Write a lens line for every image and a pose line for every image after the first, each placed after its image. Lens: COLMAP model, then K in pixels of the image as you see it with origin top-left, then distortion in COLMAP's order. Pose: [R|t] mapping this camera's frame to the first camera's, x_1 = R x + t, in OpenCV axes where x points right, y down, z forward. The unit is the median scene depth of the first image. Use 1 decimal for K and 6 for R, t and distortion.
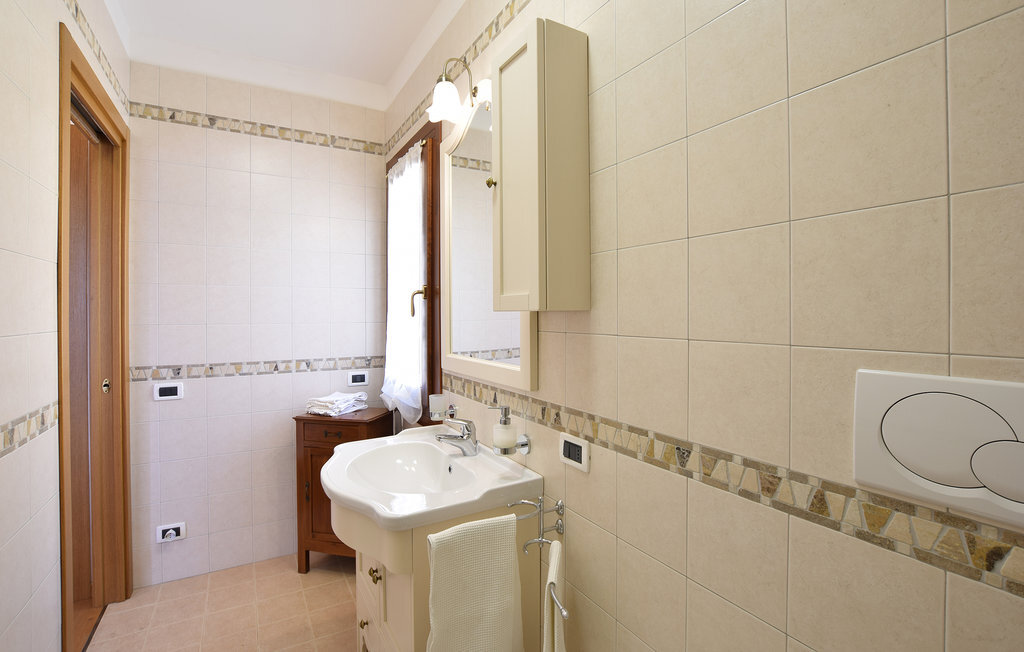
lens RADIAL K [[474.8, 0, 511.6], [0, 474.8, 320.4], [0, 0, 1]] dist [-0.026342, 0.002878]
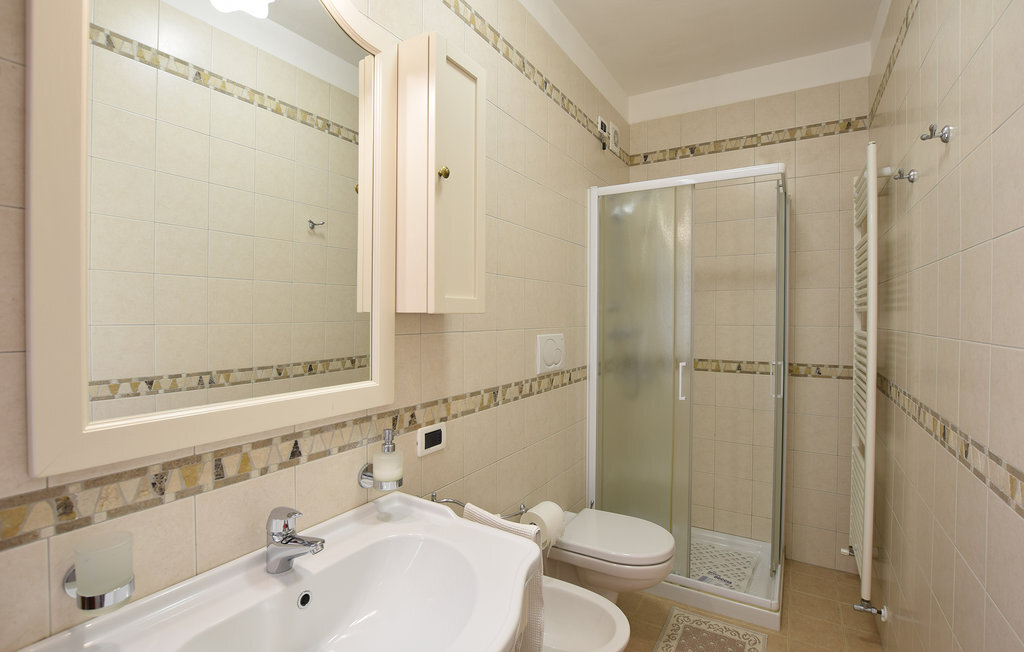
lens RADIAL K [[474.8, 0, 511.2], [0, 474.8, 320.5], [0, 0, 1]] dist [-0.026342, 0.002878]
pose [[-0.482725, -0.010028, 0.875715, -0.975258], [0.008562, 0.999833, 0.016169, -0.020574], [-0.875730, 0.015303, -0.482558, 1.426473]]
